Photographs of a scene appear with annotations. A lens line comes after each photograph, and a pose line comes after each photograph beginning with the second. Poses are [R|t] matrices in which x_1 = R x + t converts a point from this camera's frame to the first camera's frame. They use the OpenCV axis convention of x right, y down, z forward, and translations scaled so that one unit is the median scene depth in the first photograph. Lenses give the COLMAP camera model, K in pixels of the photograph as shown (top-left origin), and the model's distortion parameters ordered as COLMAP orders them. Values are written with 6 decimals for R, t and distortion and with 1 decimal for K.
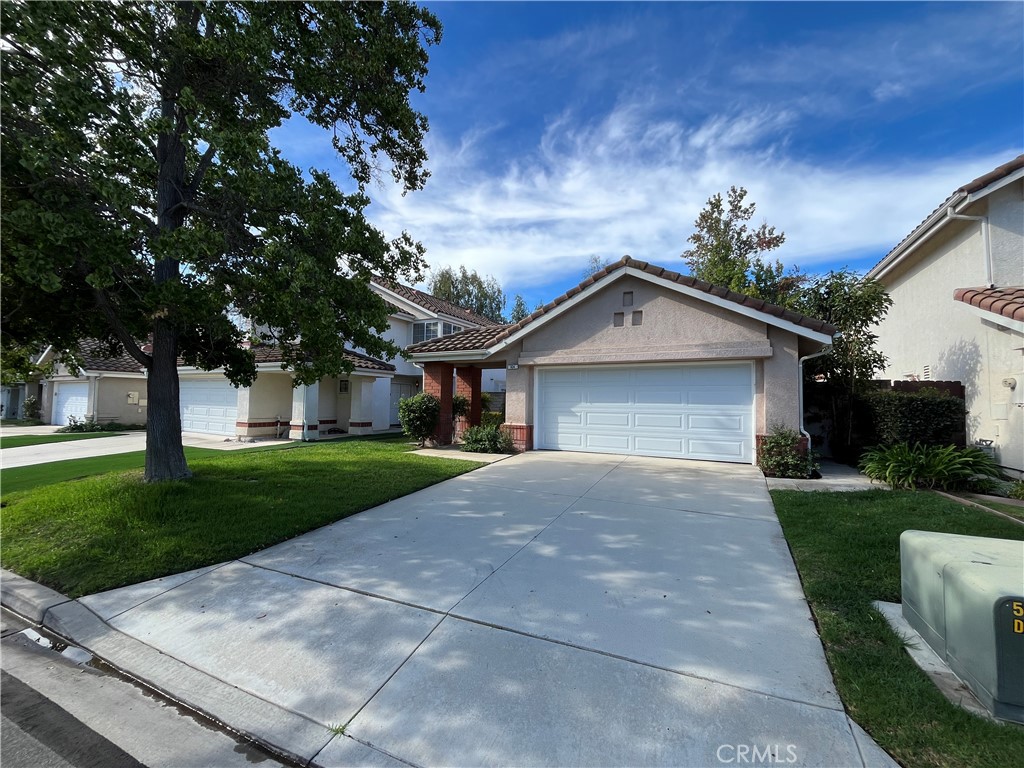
lens RADIAL K [[411.4, 0, 508.5], [0, 411.4, 381.6], [0, 0, 1]] dist [-0.003059, -0.000391]
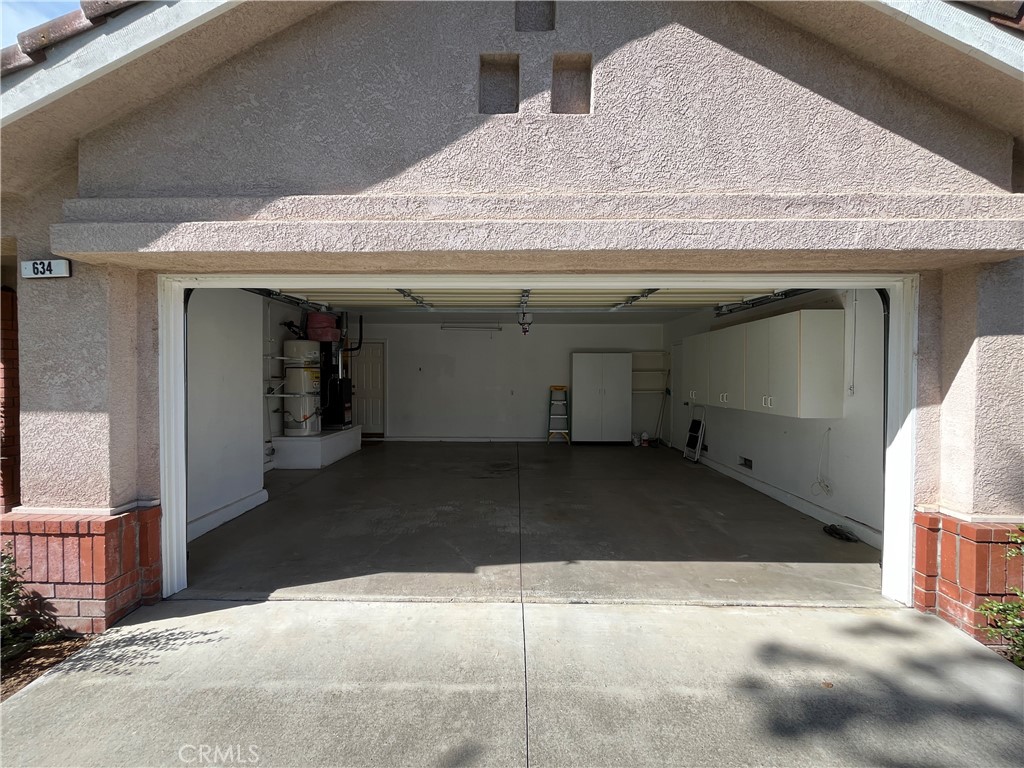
lens RADIAL K [[407.7, 0, 502.7], [0, 407.7, 389.3], [0, 0, 1]] dist [-0.002300, -0.000361]
pose [[0.895358, -0.027038, 0.444525, 0.343611], [-0.012192, 0.996293, 0.085157, 0.022439], [-0.445179, -0.081665, 0.891710, 1.661379]]
